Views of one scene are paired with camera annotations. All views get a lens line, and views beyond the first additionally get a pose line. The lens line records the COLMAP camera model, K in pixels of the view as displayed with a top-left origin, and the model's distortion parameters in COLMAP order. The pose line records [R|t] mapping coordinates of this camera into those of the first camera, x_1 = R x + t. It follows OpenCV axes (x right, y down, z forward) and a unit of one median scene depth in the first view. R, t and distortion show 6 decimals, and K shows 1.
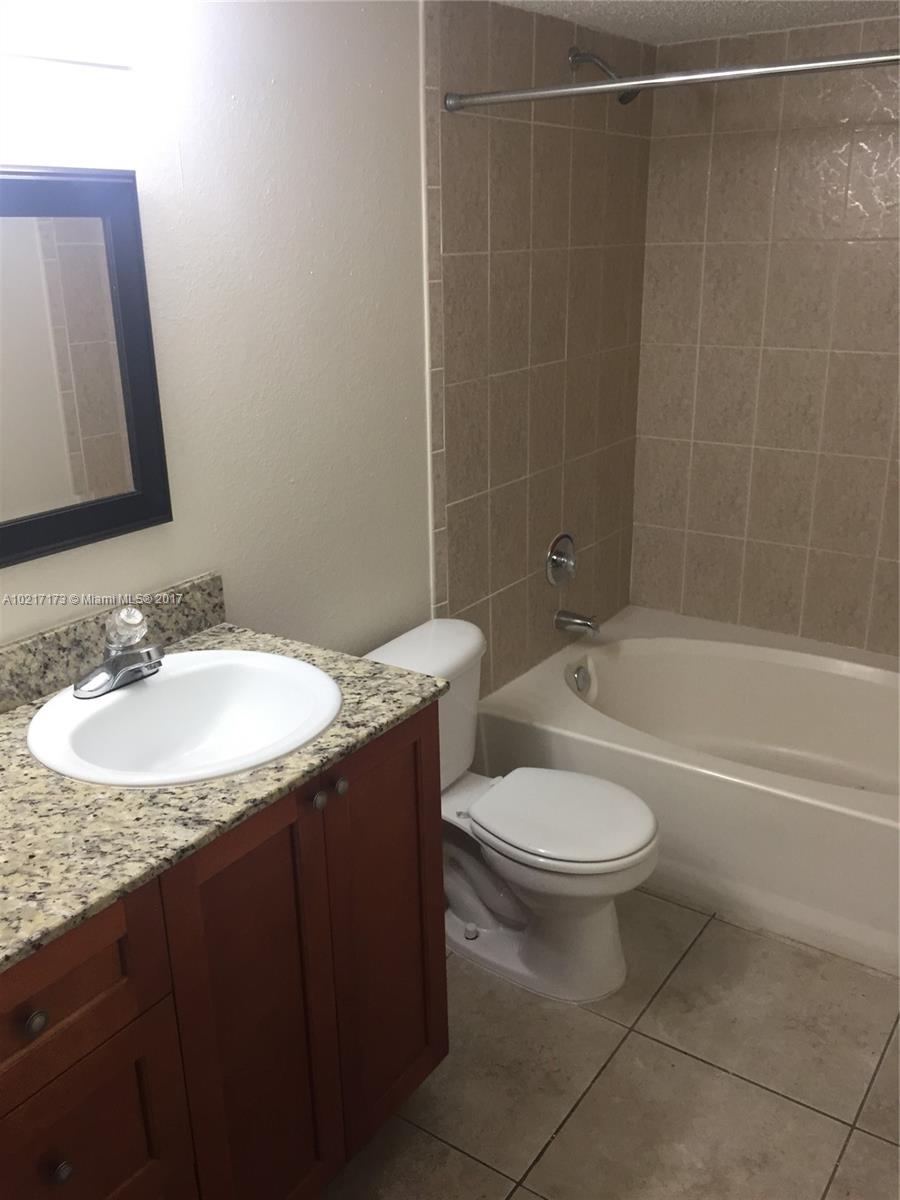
lens RADIAL K [[1062.5, 0, 459.2], [0, 1062.5, 597.9], [0, 0, 1]] dist [0.087389, -0.130552]
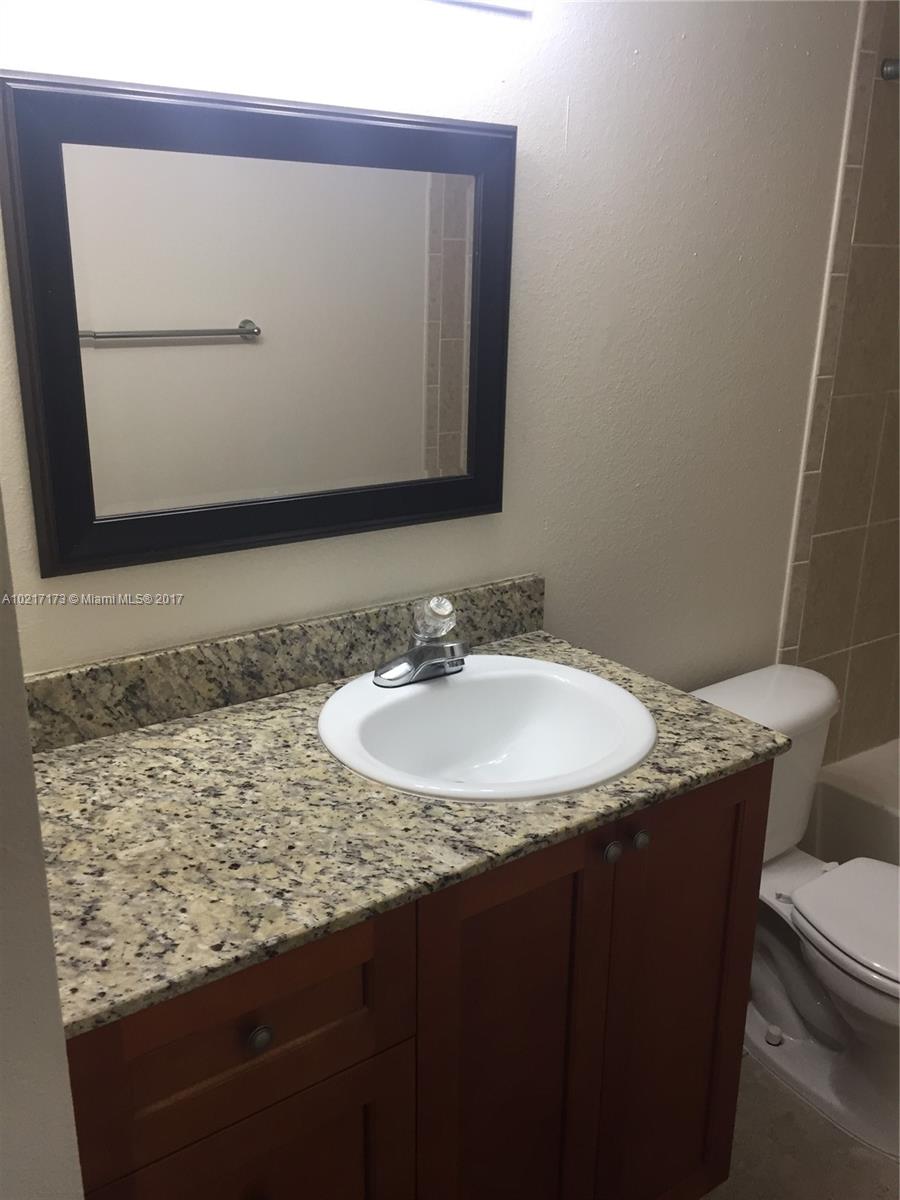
lens RADIAL K [[1062.5, 0, 459.2], [0, 1062.5, 597.9], [0, 0, 1]] dist [0.087389, -0.130552]
pose [[0.941380, 0.135666, -0.308865, -0.010102], [-0.144022, 0.989565, -0.004303, 0.011458], [0.305058, 0.048534, 0.951096, 0.131759]]
